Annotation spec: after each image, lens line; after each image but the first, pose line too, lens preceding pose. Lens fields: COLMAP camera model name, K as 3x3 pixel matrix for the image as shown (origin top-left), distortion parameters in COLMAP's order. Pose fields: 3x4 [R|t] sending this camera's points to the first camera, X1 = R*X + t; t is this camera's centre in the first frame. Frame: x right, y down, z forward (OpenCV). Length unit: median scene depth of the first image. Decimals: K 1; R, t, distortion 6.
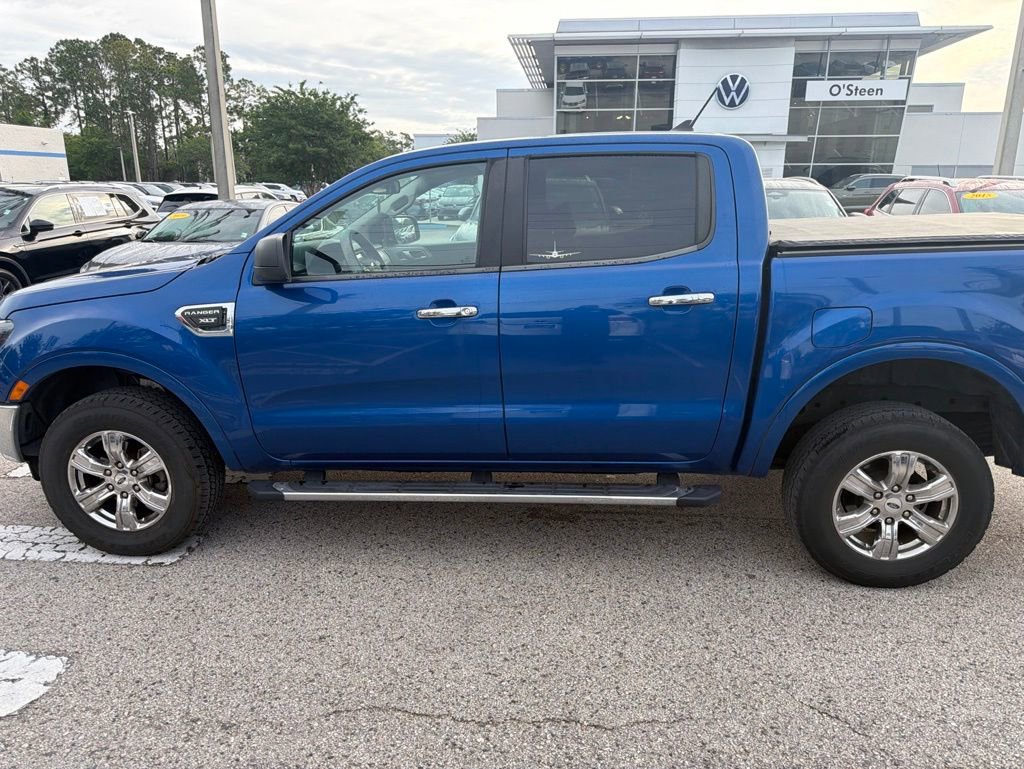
lens RADIAL K [[728.2, 0, 505.2], [0, 728.2, 383.2], [0, 0, 1]] dist [0.018890, -0.022445]
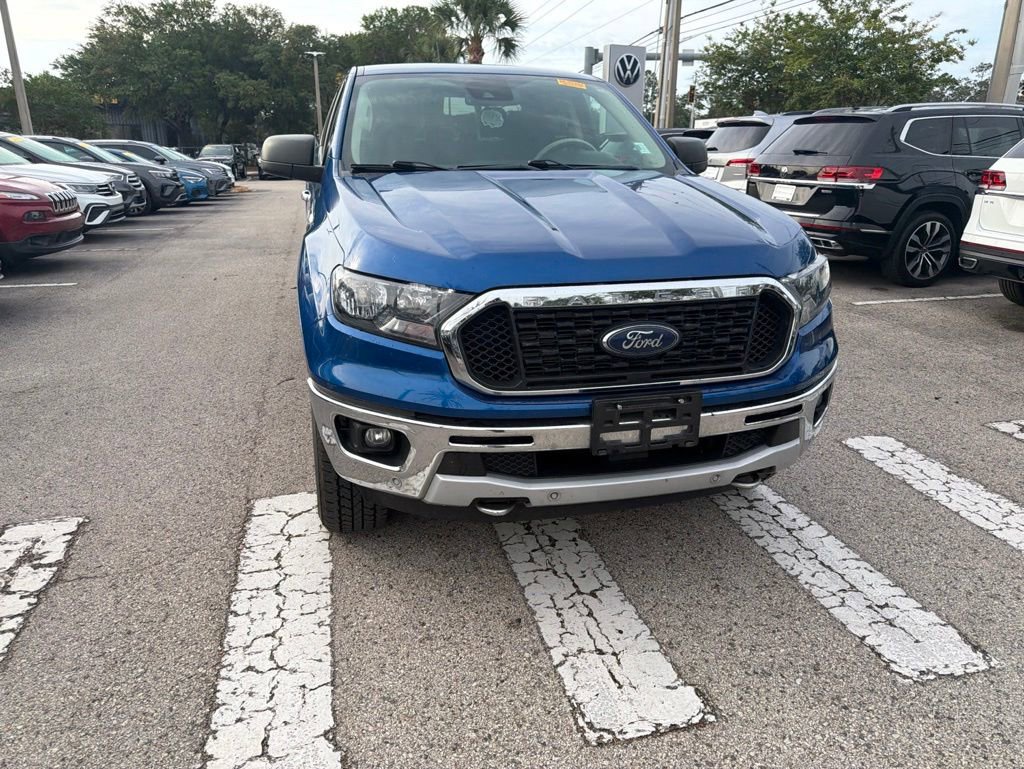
lens RADIAL K [[728.2, 0, 507.2], [0, 728.2, 385.4], [0, 0, 1]] dist [0.018890, -0.022445]
pose [[-0.336655, -0.289229, 0.896108, -1.275248], [0.246965, 0.891223, 0.380433, -0.326607], [-0.908665, 0.349383, -0.228605, 1.480226]]
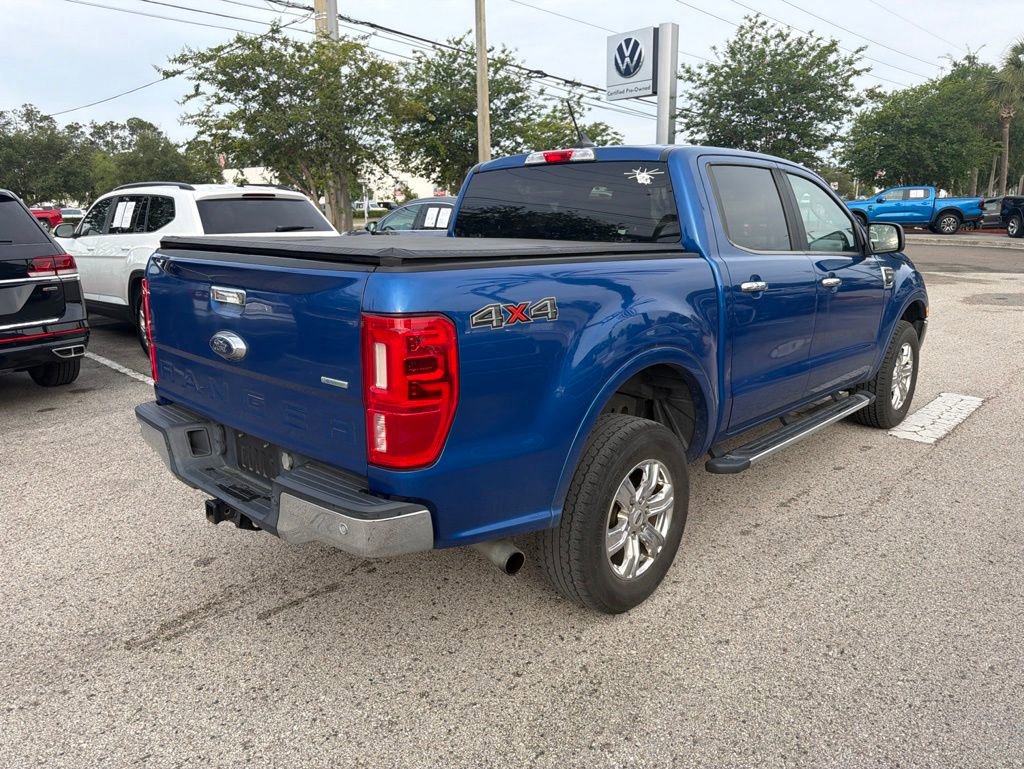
lens RADIAL K [[728.2, 0, 507.7], [0, 728.2, 378.4], [0, 0, 1]] dist [0.018890, -0.022445]
pose [[-0.612745, 0.195428, -0.765736, 1.240389], [-0.195011, 0.901587, 0.386148, -0.444562], [0.765842, 0.385938, -0.514332, 1.662108]]
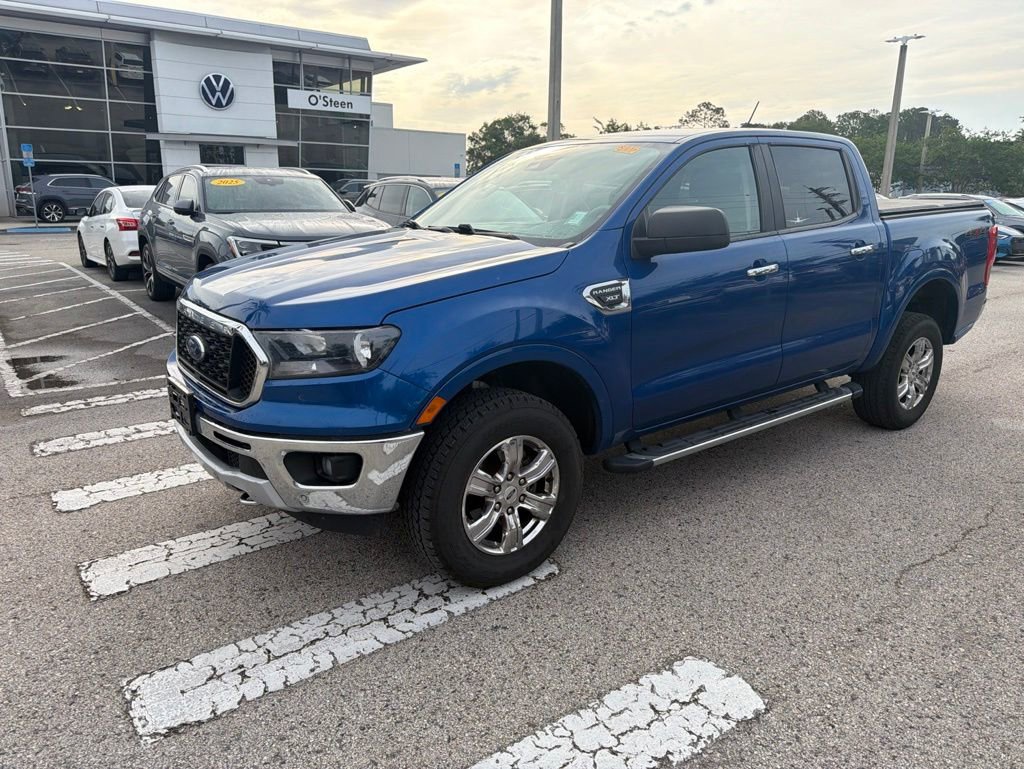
lens RADIAL K [[728.2, 0, 508.1], [0, 728.2, 378.2], [0, 0, 1]] dist [0.018890, -0.022445]
pose [[0.732947, -0.157281, 0.661854, -1.055527], [0.165551, 0.984896, 0.050714, -0.046804], [-0.659834, 0.072400, 0.747915, 0.341670]]
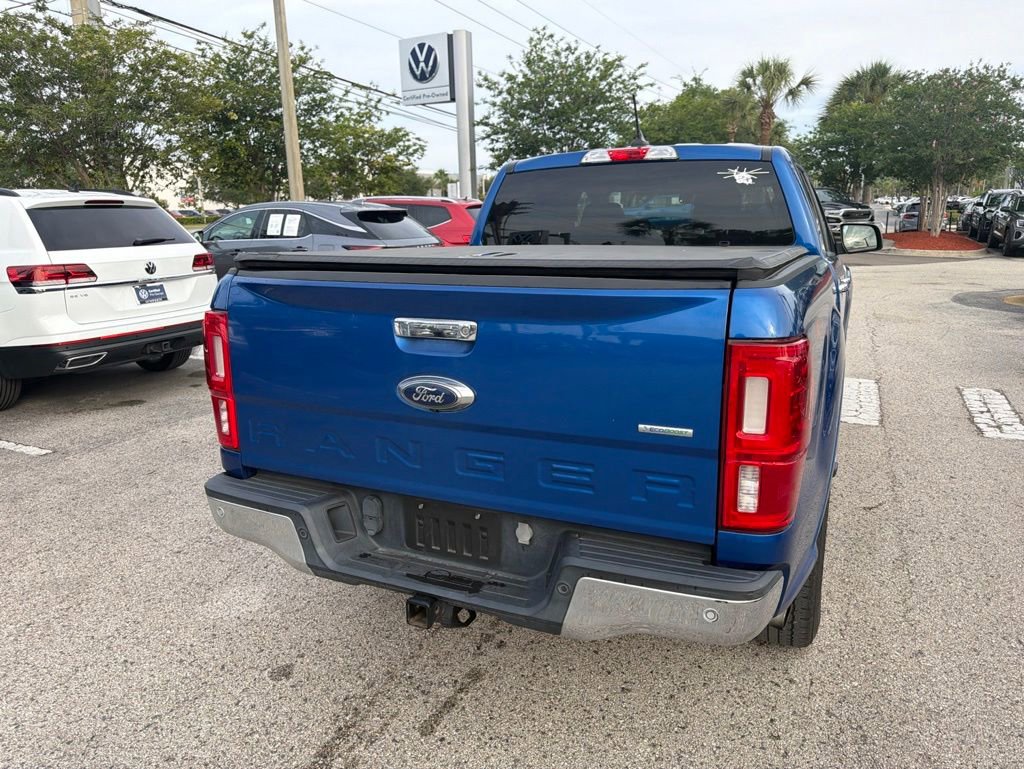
lens RADIAL K [[728.2, 0, 503.4], [0, 728.2, 384.7], [0, 0, 1]] dist [0.018890, -0.022445]
pose [[-0.337529, 0.233721, -0.911838, 1.332710], [-0.228350, 0.919420, 0.320192, -0.331545], [0.913198, 0.316293, -0.256961, 1.241882]]
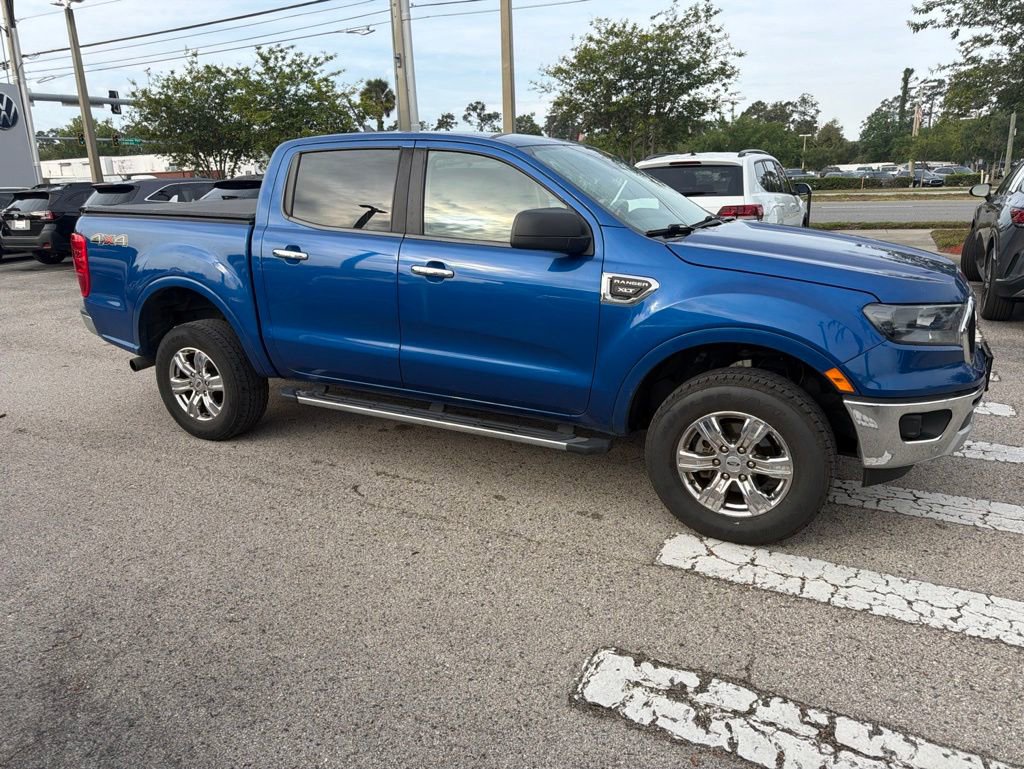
lens RADIAL K [[728.2, 0, 503.9], [0, 728.2, 380.2], [0, 0, 1]] dist [0.018890, -0.022445]
pose [[-0.928942, -0.067433, 0.364031, -0.522792], [0.129469, 0.862019, 0.490063, -0.606114], [-0.346848, 0.502371, -0.792035, 2.297041]]
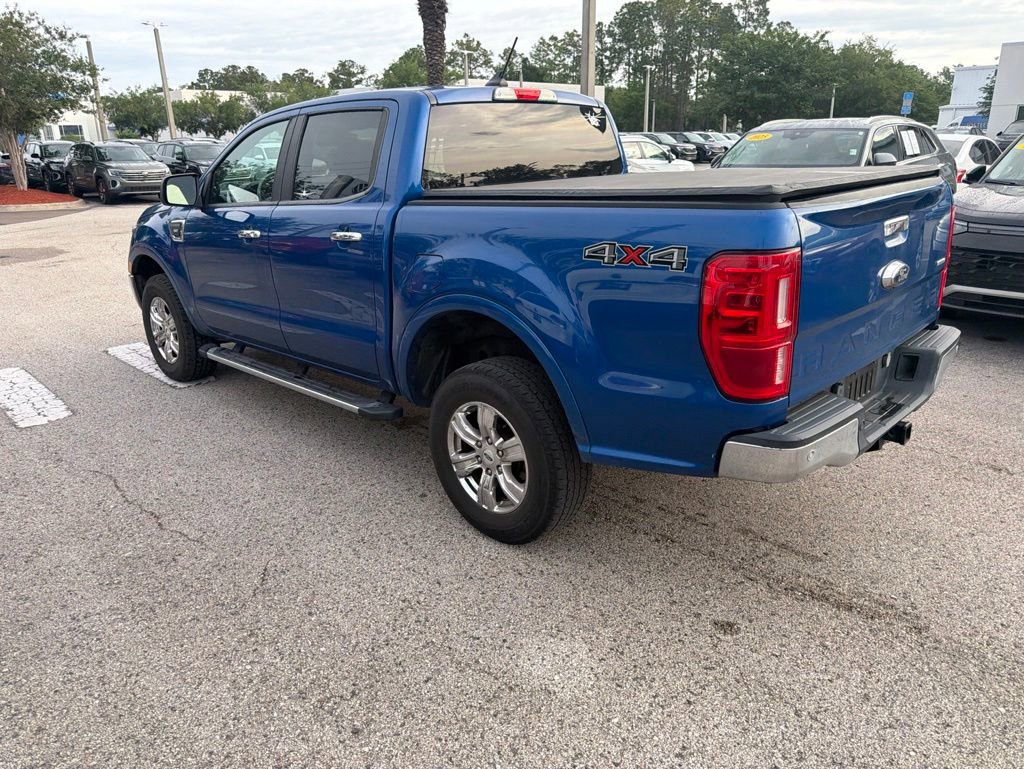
lens RADIAL K [[728.2, 0, 508.8], [0, 728.2, 377.3], [0, 0, 1]] dist [0.018890, -0.022445]
pose [[0.777600, 0.185005, -0.600925, 1.005784], [-0.149508, 0.982725, 0.109085, -0.049004], [0.610725, 0.005019, 0.791827, 0.194835]]
